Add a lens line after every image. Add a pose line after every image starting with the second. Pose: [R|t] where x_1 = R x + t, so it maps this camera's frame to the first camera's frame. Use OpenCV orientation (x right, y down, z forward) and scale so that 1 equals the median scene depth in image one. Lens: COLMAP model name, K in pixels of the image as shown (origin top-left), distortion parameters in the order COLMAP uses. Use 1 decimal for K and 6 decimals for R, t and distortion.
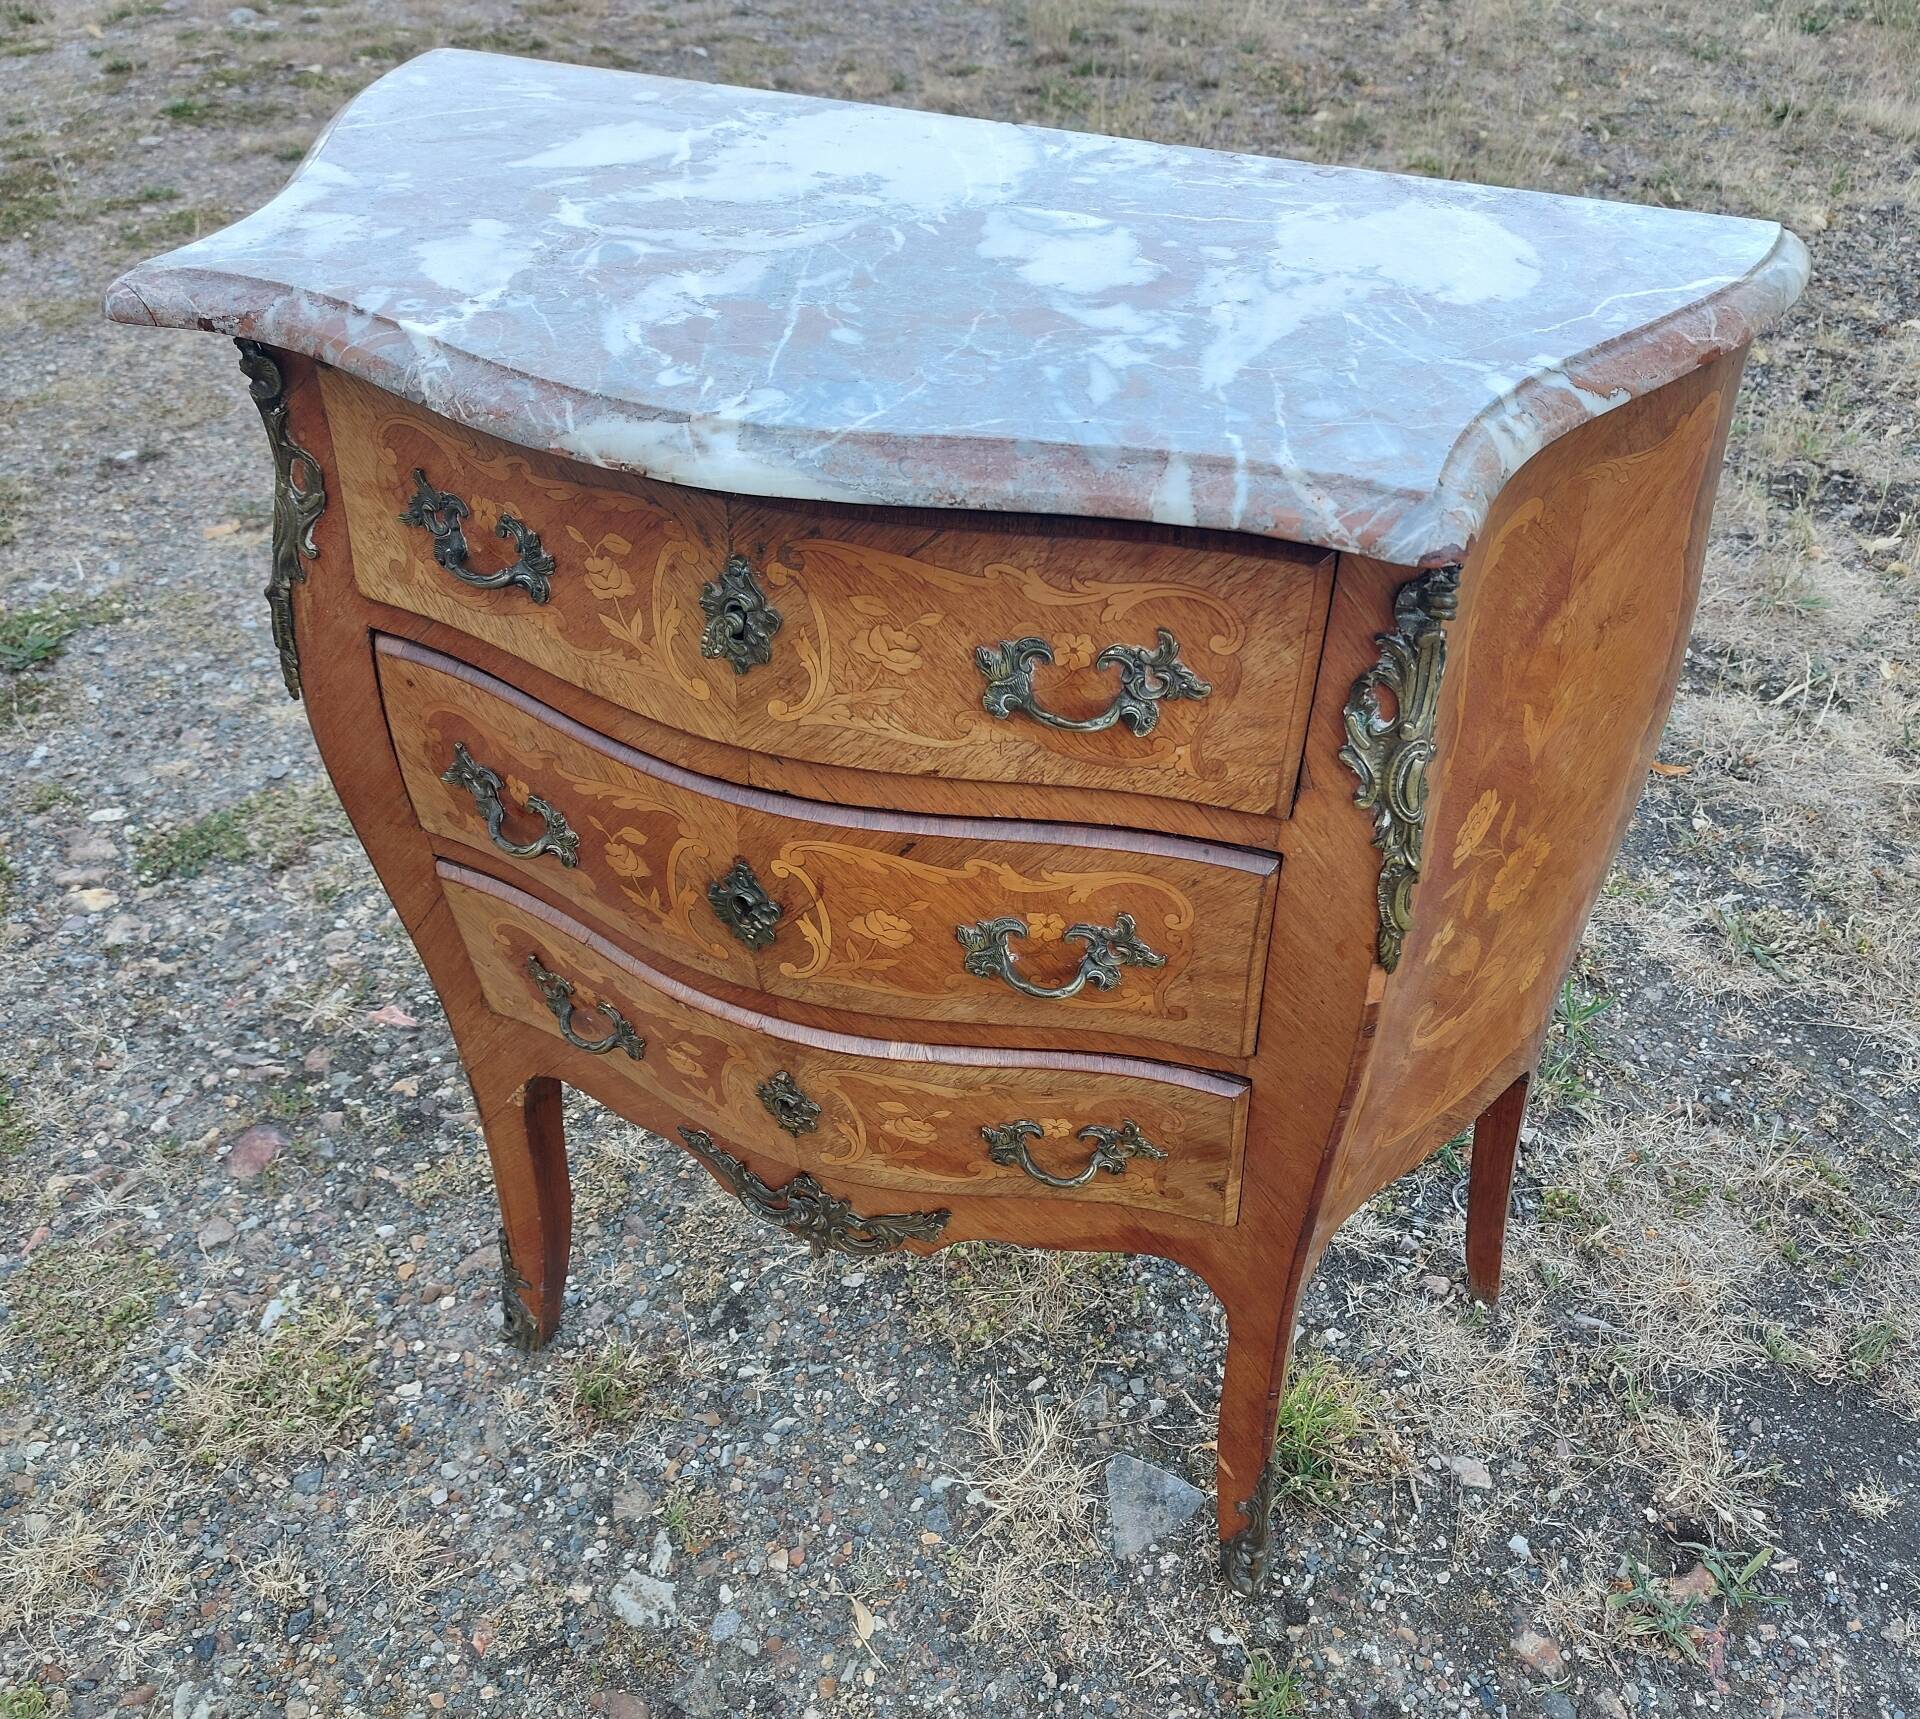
lens RADIAL K [[1651.0, 0, 1051.7], [0, 1651.0, 867.7], [0, 0, 1]] dist [0.060645, -0.073847]
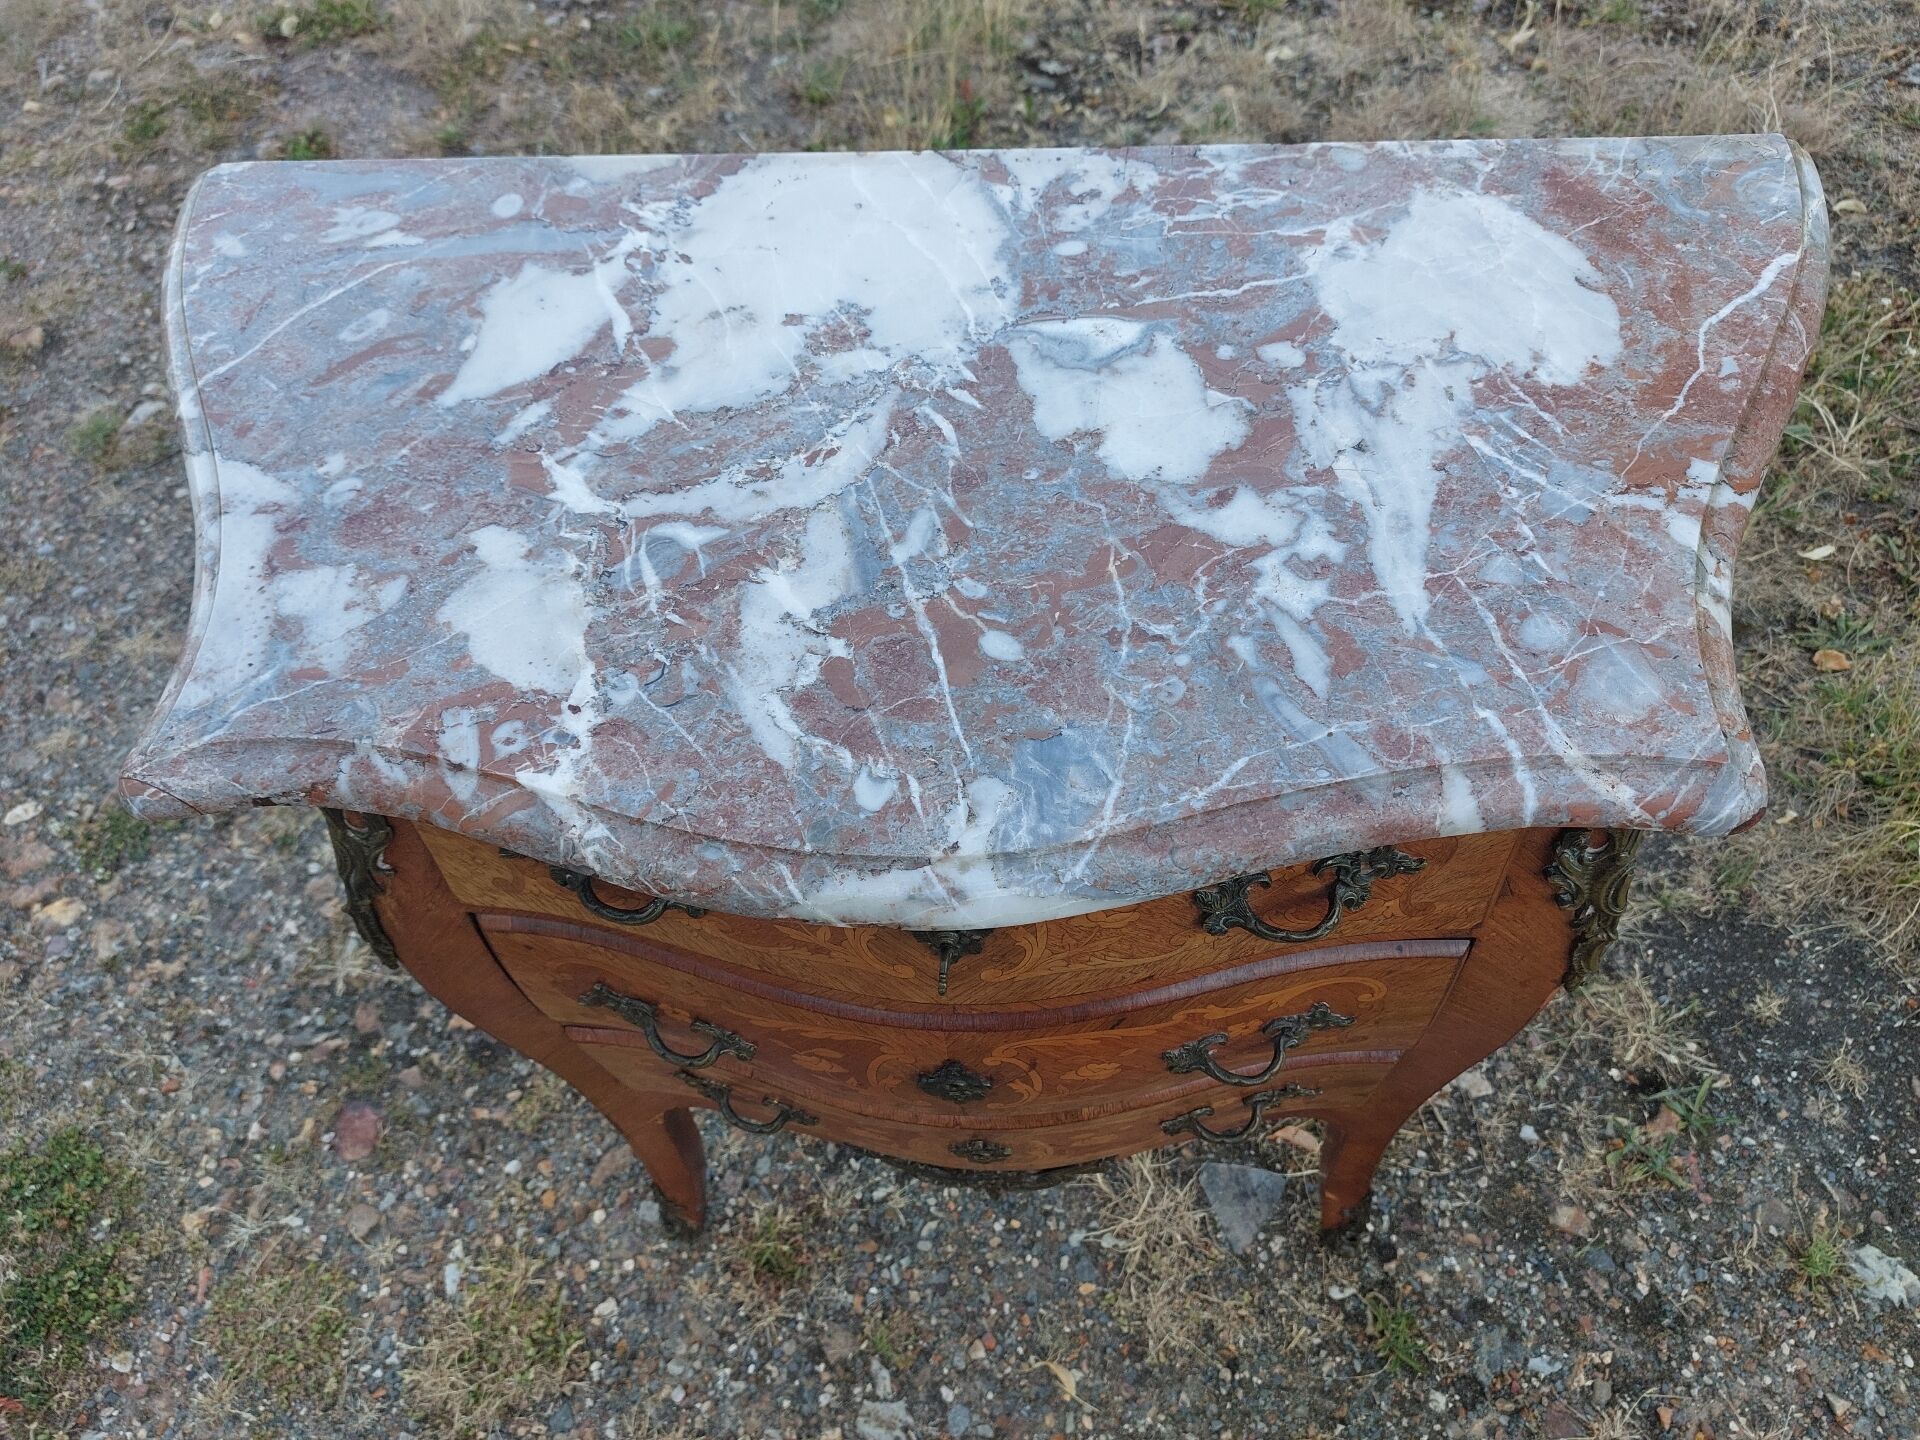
lens RADIAL K [[1394.7, 0, 975.3], [0, 1394.7, 725.1], [0, 0, 1]] dist [0.041673, -0.050230]
pose [[0.950936, -0.292235, 0.101583, -0.130634], [0.250318, 0.919691, 0.302505, -0.295048], [-0.181827, -0.262235, 0.947719, 0.151719]]
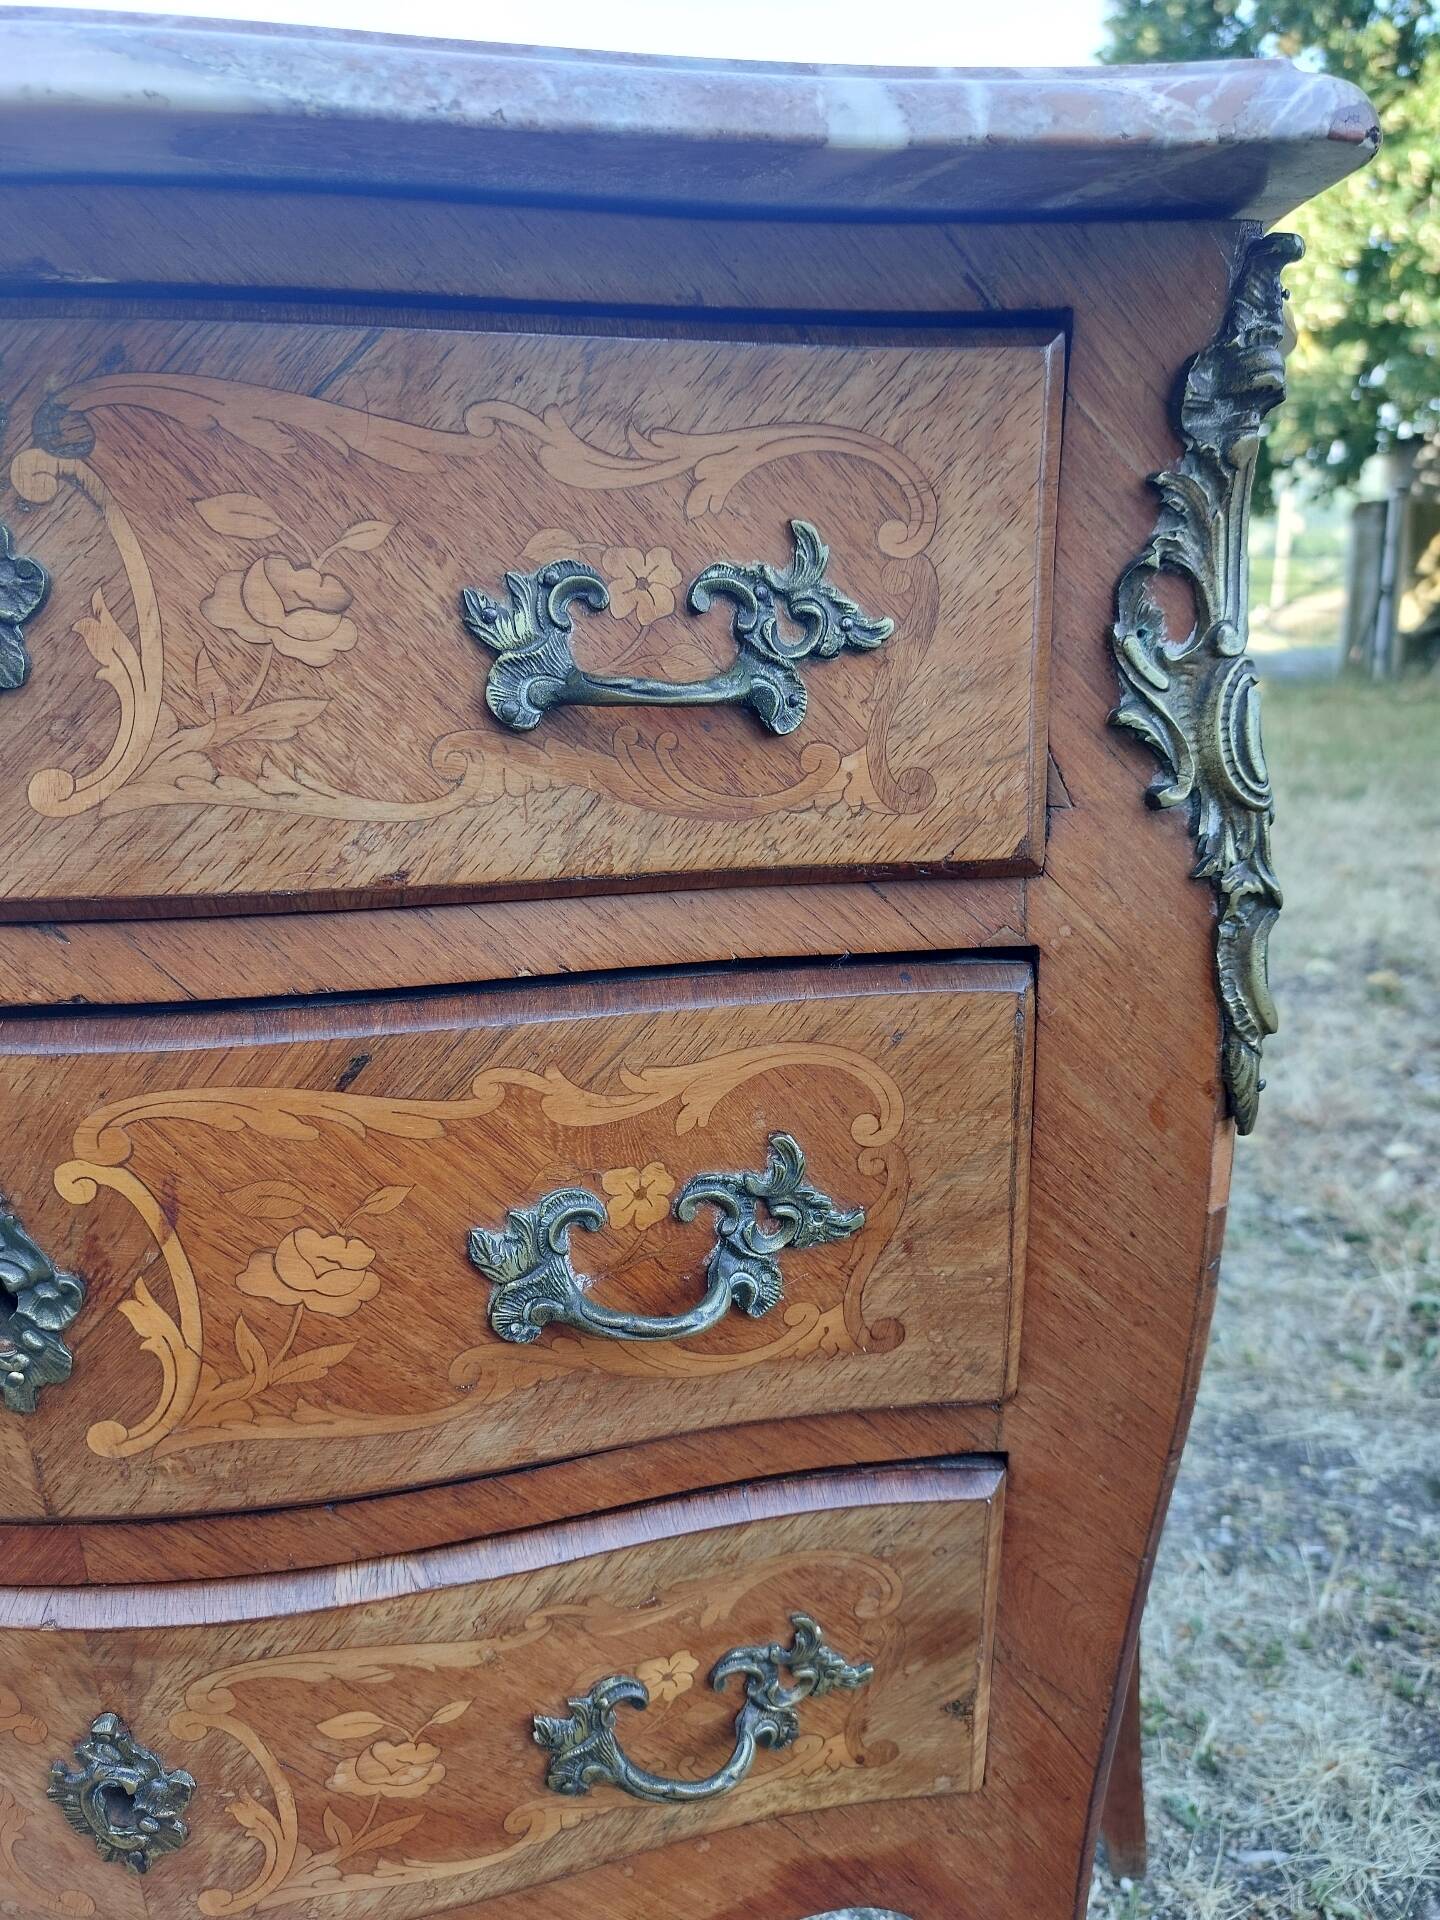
lens RADIAL K [[1394.7, 0, 704.3], [0, 1394.7, 982.8], [0, 0, 1]] dist [0.041673, -0.050230]
pose [[0.935106, -0.129741, 0.329763, -0.078526], [0.251655, 0.898291, -0.360197, 0.090422], [-0.249491, 0.419809, 0.872648, 0.373963]]
